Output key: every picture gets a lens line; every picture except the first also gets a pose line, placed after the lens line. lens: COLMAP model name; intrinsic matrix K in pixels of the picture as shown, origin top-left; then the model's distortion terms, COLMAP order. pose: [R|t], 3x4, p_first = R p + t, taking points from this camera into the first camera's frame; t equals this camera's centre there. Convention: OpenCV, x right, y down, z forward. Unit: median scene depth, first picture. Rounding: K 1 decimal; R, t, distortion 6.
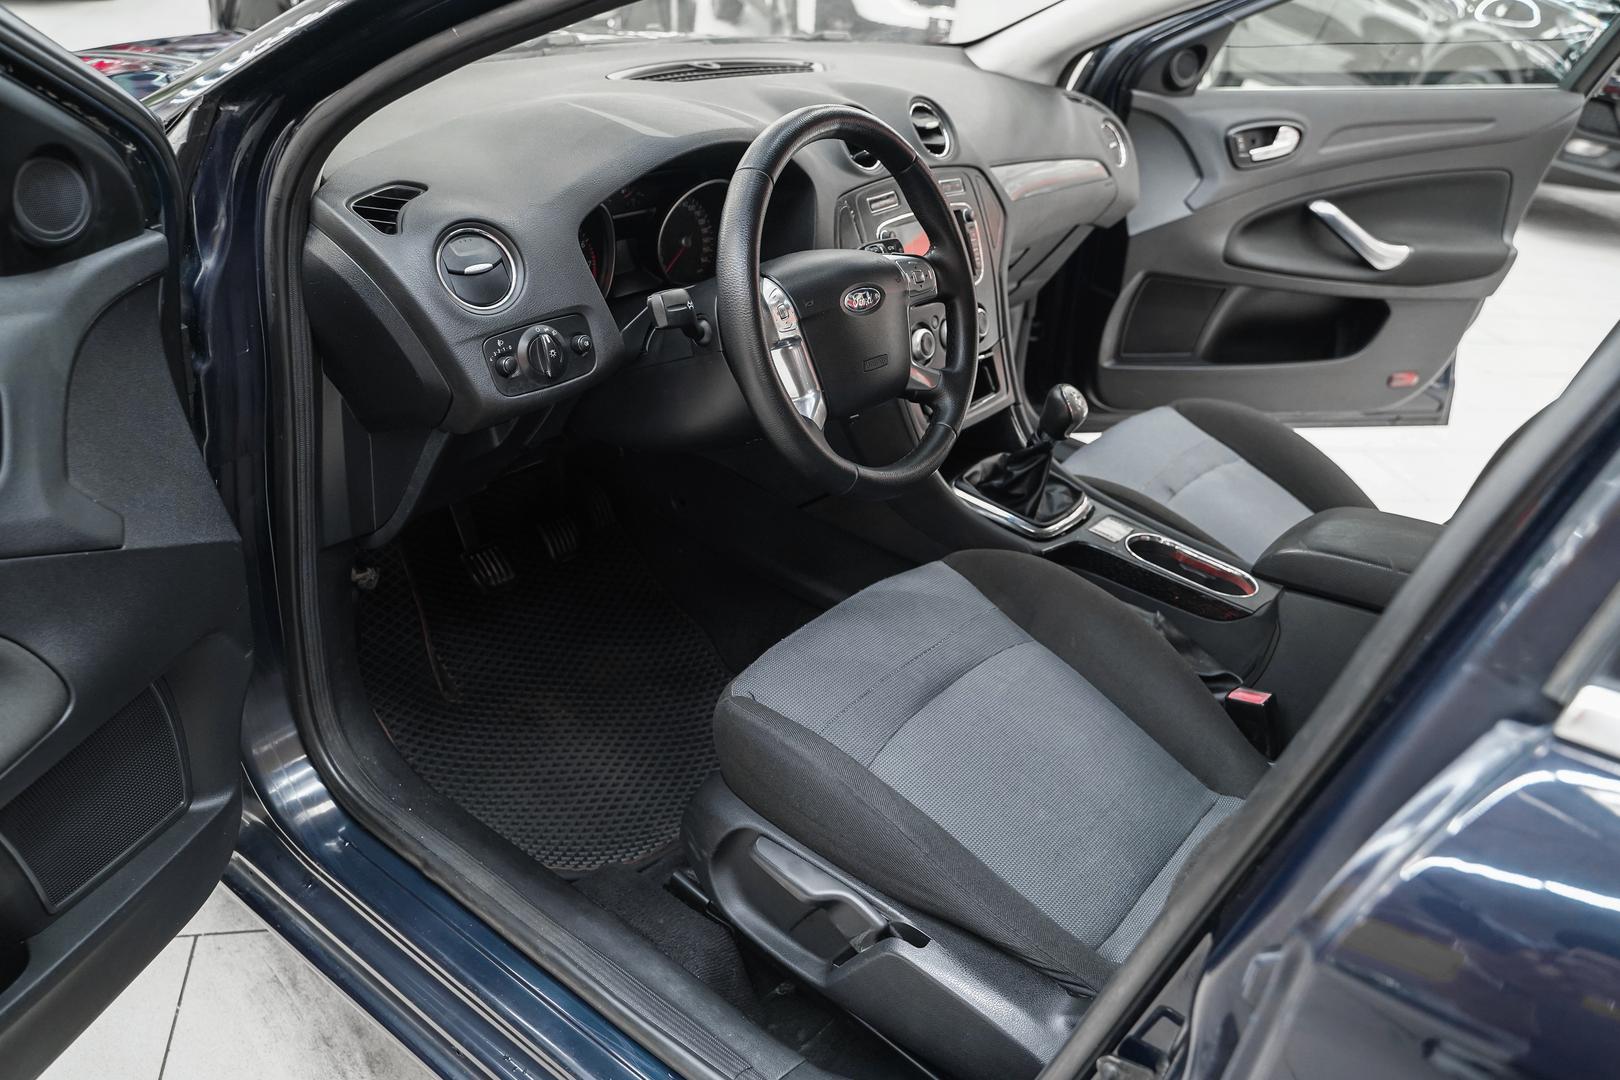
lens RADIAL K [[1333.6, 0, 788.0], [0, 1333.6, 507.5], [0, 0, 1]] dist [-0.008202, -0.000143]
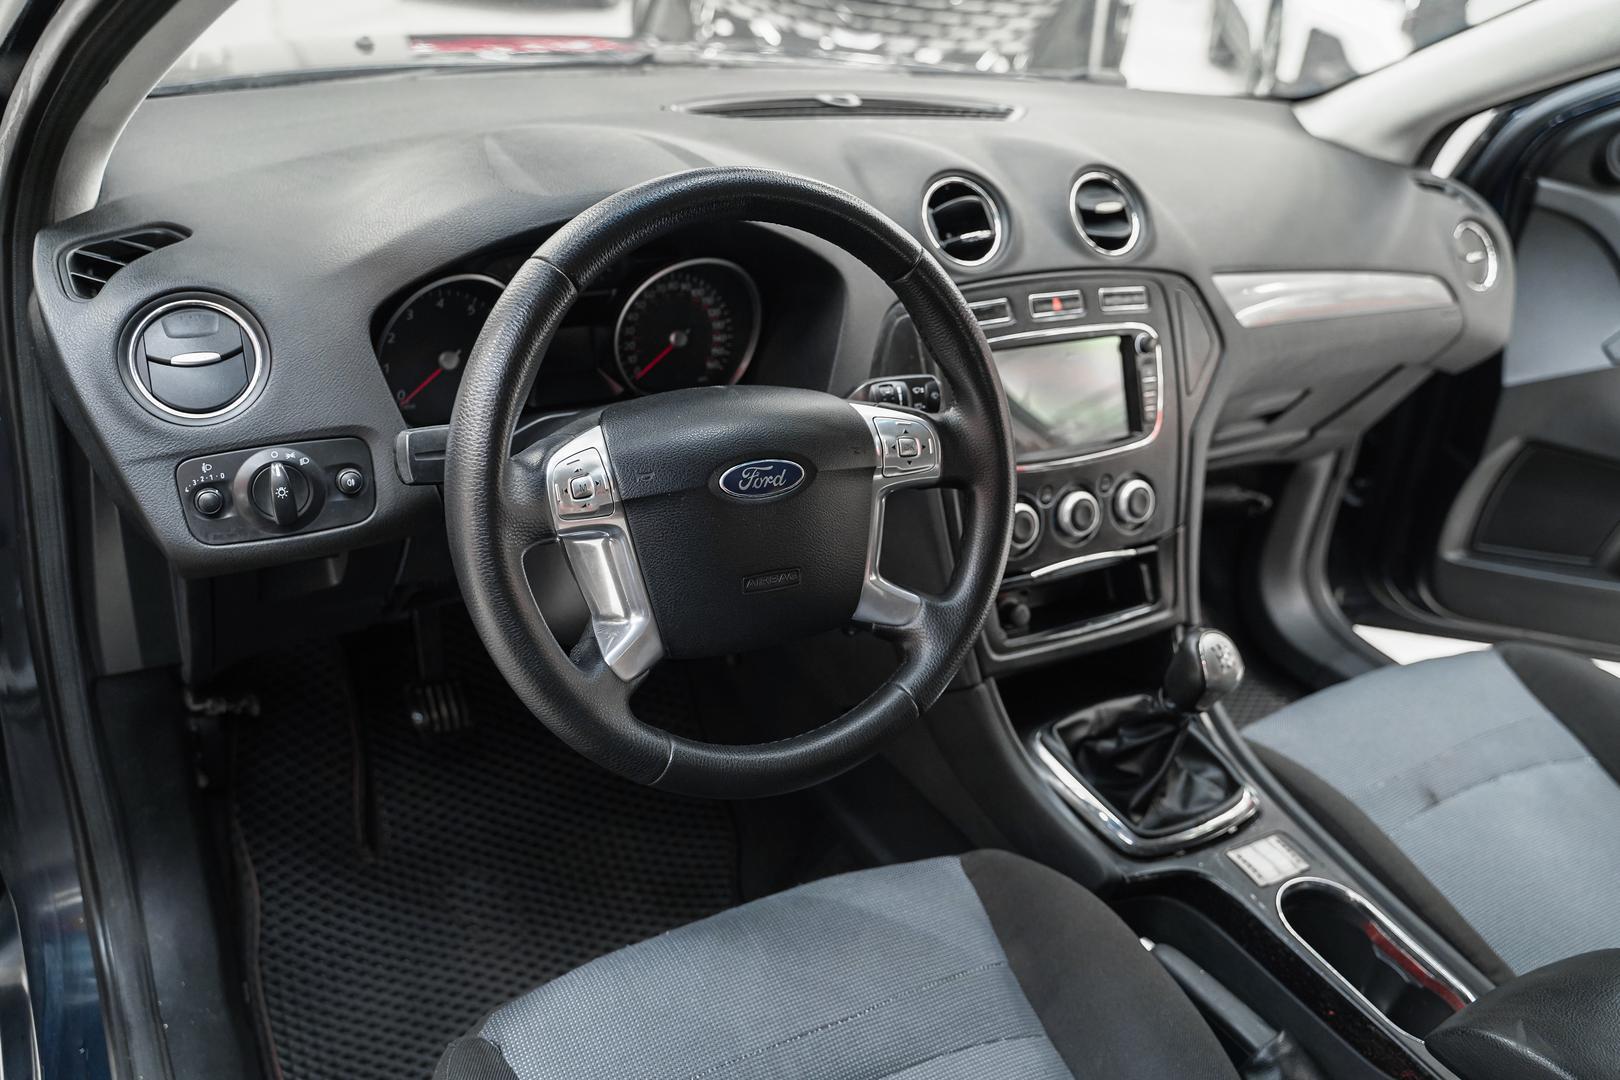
lens RADIAL K [[1333.6, 0, 788.0], [0, 1333.6, 507.5], [0, 0, 1]] dist [-0.008202, -0.000143]
pose [[0.928608, 0.166678, -0.331521, 0.205123], [-0.174324, 0.984665, 0.006767, -0.110096], [0.327565, 0.051508, 0.943424, 0.305154]]
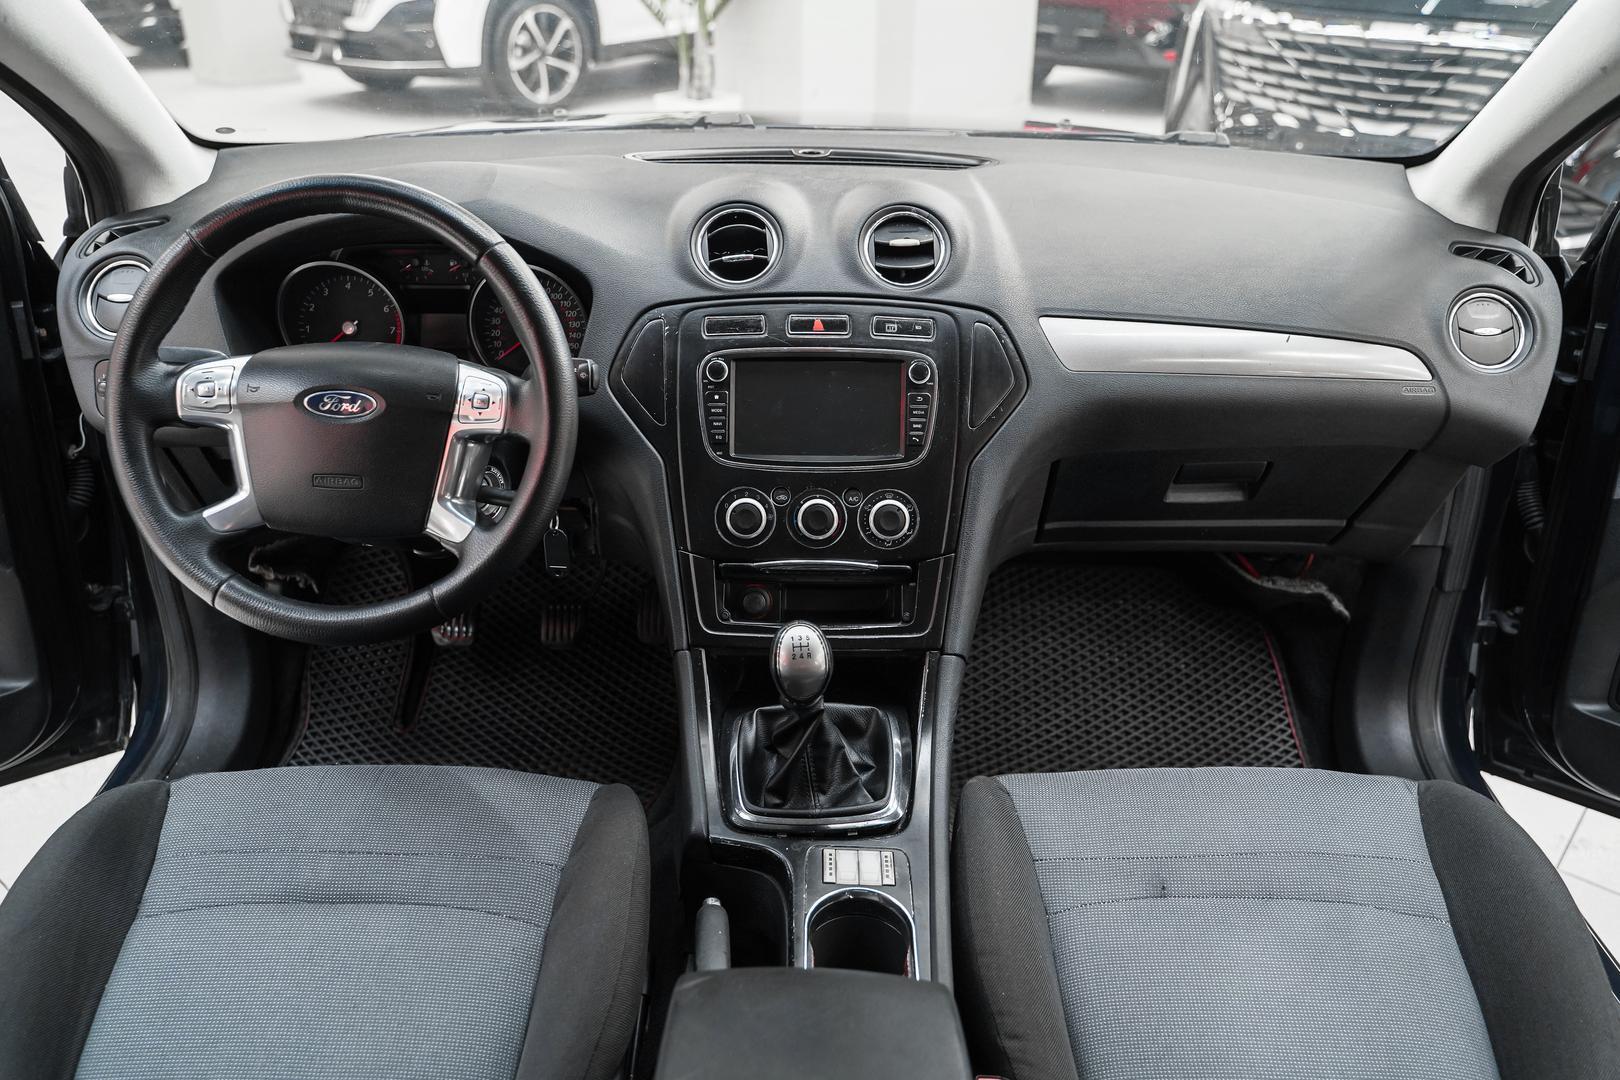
lens RADIAL K [[1333.6, 0, 788.0], [0, 1333.6, 507.5], [0, 0, 1]] dist [-0.008202, -0.000143]
pose [[0.600347, 0.249560, -0.759805, 0.651024], [-0.311672, 0.947957, 0.065096, -0.175376], [0.736508, 0.197730, 0.646884, 0.503987]]
